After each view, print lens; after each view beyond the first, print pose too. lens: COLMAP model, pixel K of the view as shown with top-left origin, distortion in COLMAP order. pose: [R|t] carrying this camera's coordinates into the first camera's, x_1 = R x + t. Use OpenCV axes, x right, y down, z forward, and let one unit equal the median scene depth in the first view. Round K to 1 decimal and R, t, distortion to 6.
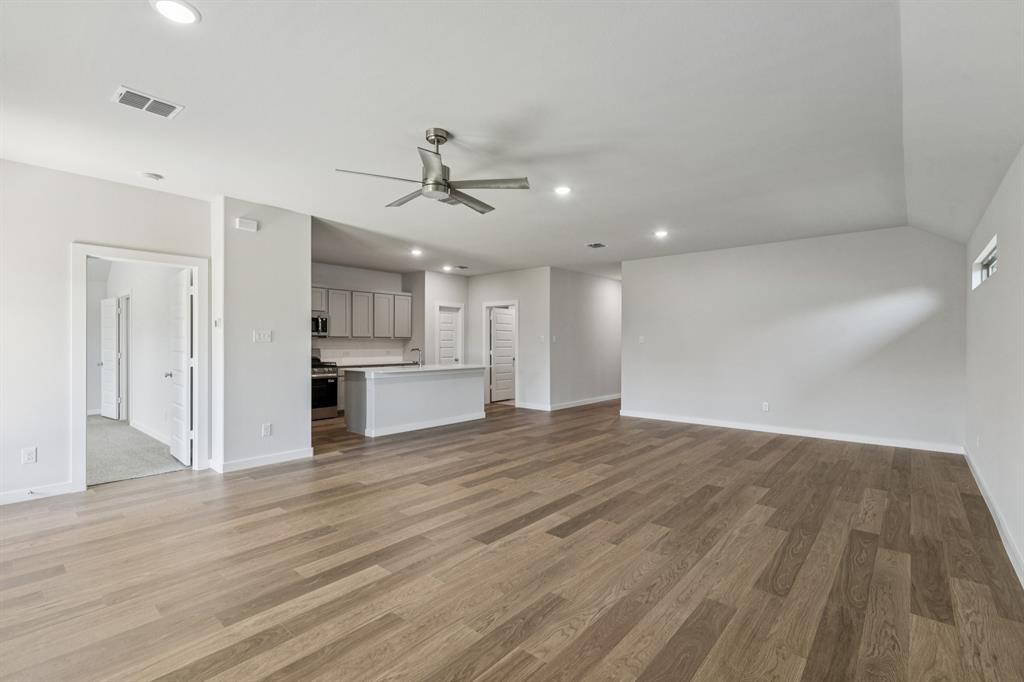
lens RADIAL K [[461.6, 0, 526.7], [0, 461.6, 342.1], [0, 0, 1]] dist [0.010827, -0.000284]
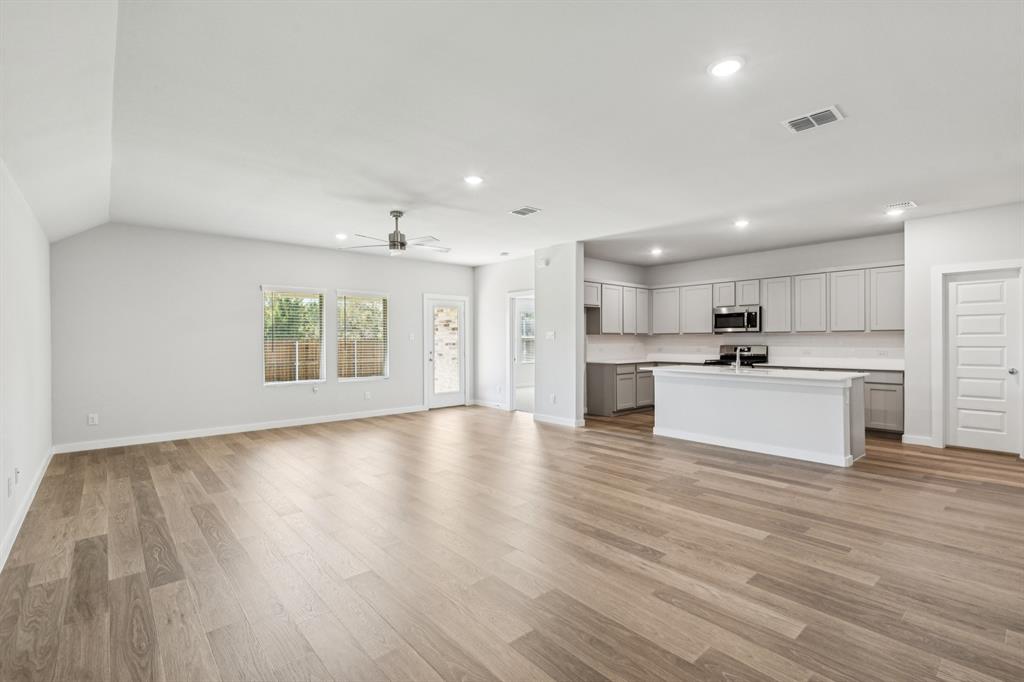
lens RADIAL K [[471.3, 0, 512.0], [0, 471.3, 341.0], [0, 0, 1]] dist [0.008655, -0.000705]
pose [[-0.165599, 0.000797, -0.986193, 1.292552], [0.005474, 0.999985, -0.000111, 0.006573], [0.986178, -0.005417, -0.165601, 1.554196]]
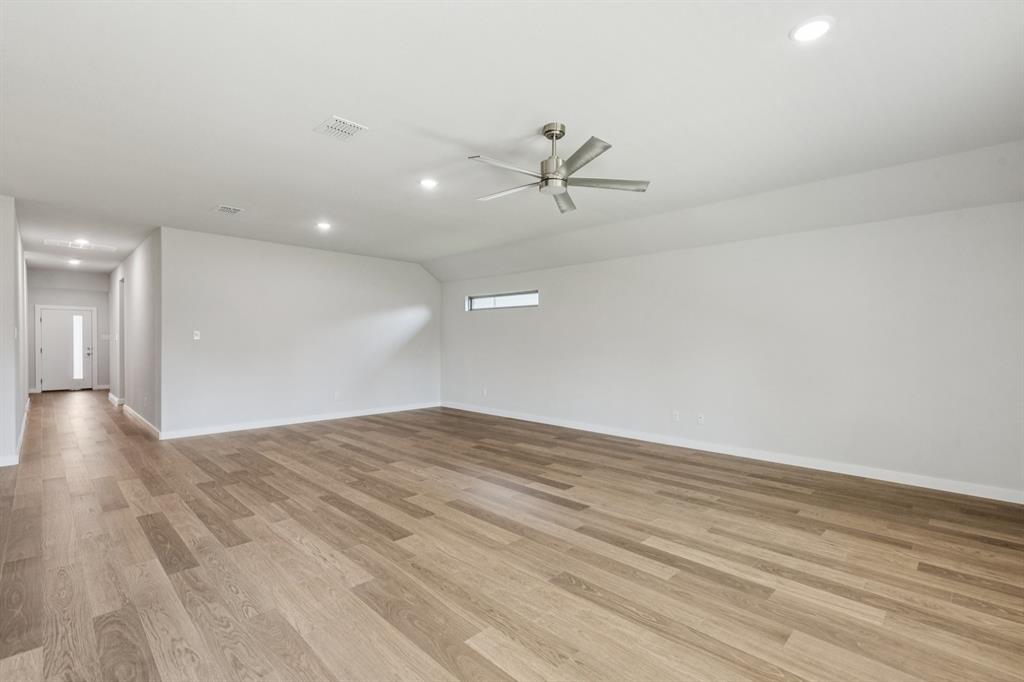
lens RADIAL K [[461.6, 0, 512.0], [0, 461.6, 341.0], [0, 0, 1]] dist [0.009128, -0.000171]
pose [[0.092405, 0.000363, 0.995721, -1.100008], [-0.003234, 0.999995, -0.000064, 0.005857], [-0.995716, -0.003214, 0.092406, 0.922090]]
